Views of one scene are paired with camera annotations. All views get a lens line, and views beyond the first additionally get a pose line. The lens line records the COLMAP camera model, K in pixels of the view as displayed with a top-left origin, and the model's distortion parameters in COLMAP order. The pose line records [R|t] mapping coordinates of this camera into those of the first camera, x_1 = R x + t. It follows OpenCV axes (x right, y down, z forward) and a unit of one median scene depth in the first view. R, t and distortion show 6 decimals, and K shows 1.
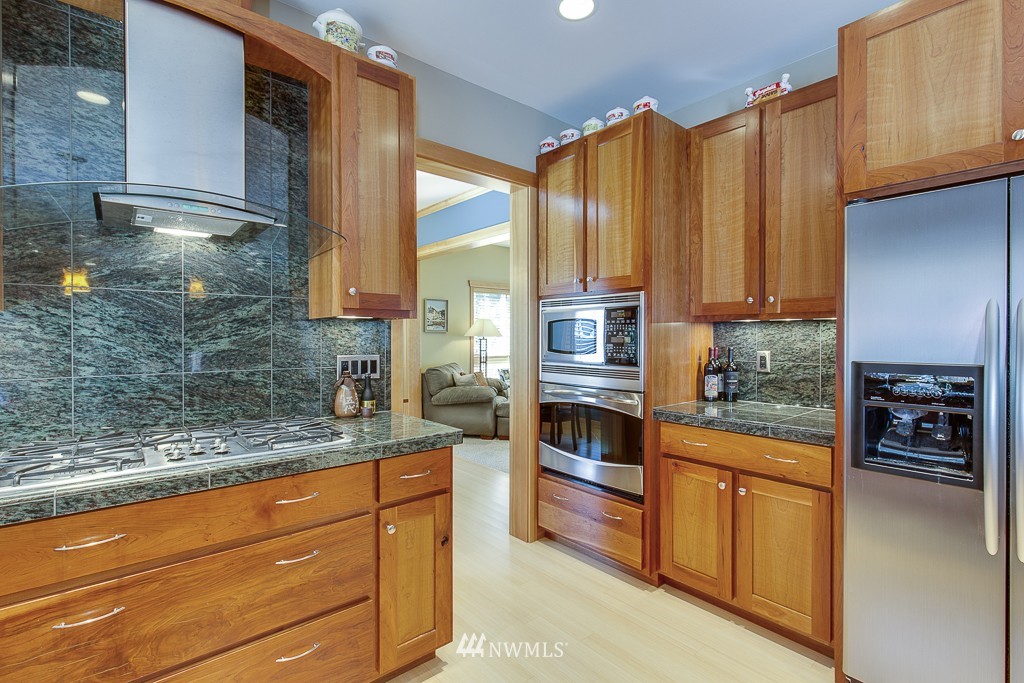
lens RADIAL K [[463.9, 0, 515.7], [0, 463.9, 342.1], [0, 0, 1]] dist [-0.002212, -0.000201]
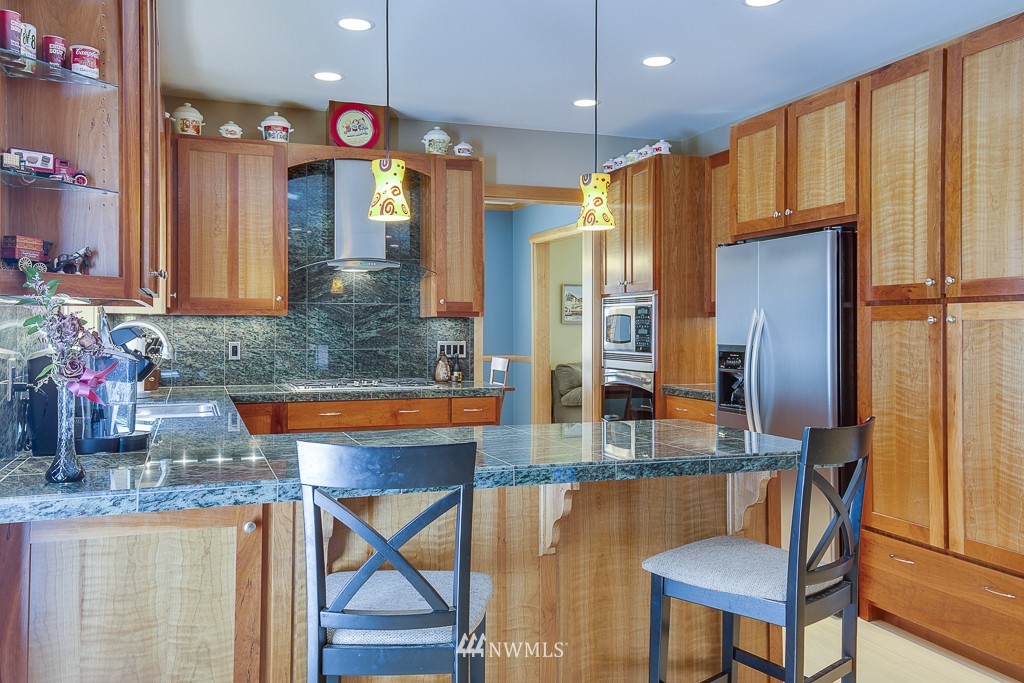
lens RADIAL K [[892.8, 0, 510.4], [0, 892.8, 339.1], [0, 0, 1]] dist [0.004903, 0.001209]
pose [[0.933222, 0.005492, -0.359258, 0.882606], [-0.005616, 0.999984, 0.000699, 0.018393], [0.359256, 0.001365, 0.933238, -1.630669]]
